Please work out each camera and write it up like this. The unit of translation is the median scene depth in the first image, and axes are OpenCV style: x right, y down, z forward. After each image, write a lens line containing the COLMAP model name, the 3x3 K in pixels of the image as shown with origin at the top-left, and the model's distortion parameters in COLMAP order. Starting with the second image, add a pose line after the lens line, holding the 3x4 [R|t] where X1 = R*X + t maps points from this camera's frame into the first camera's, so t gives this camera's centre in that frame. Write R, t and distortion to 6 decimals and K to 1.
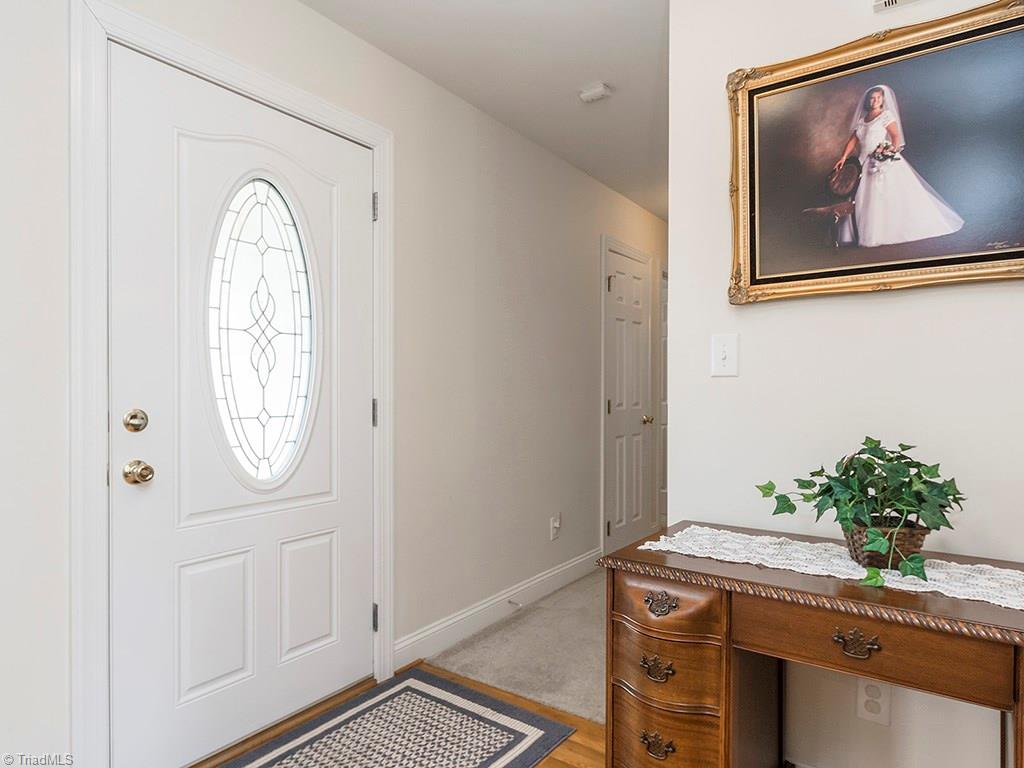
lens RADIAL K [[616.2, 0, 509.7], [0, 616.2, 390.9], [0, 0, 1]] dist [0.007116, 0.007100]
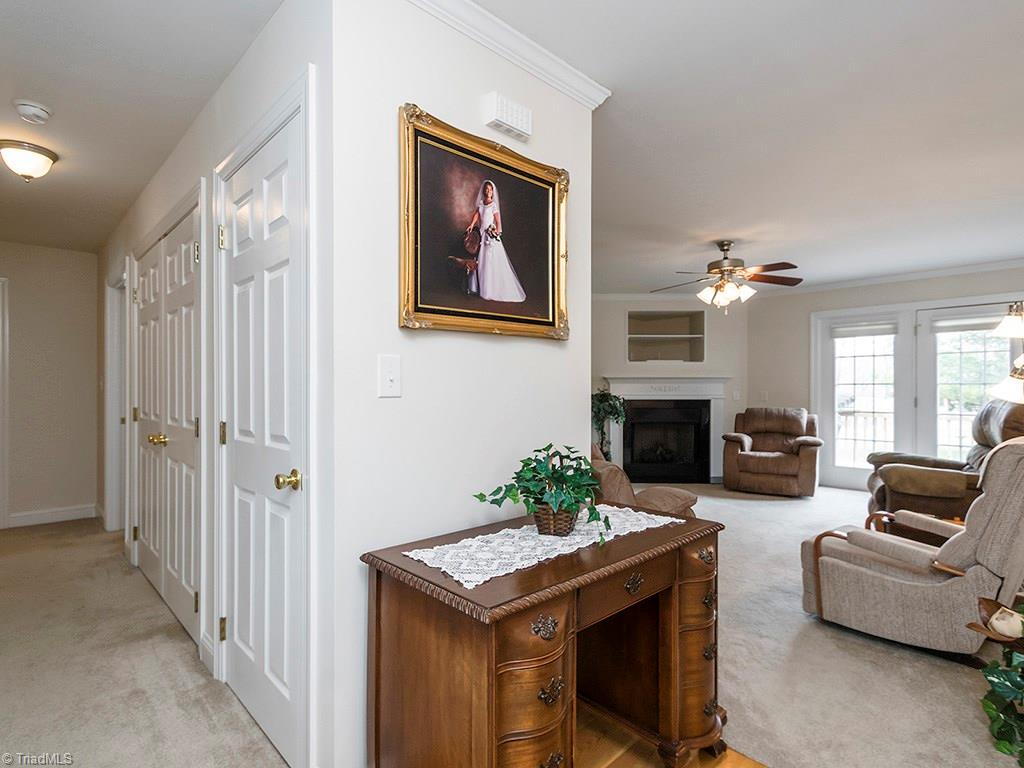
lens RADIAL K [[528.2, 0, 505.2], [0, 528.2, 385.8], [0, 0, 1]] dist [0.014200, -0.001420]
pose [[0.207473, 0.002651, 0.978237, -0.514826], [0.006054, 0.999974, -0.003994, -0.042498], [-0.978222, 0.006751, 0.207452, 0.722178]]
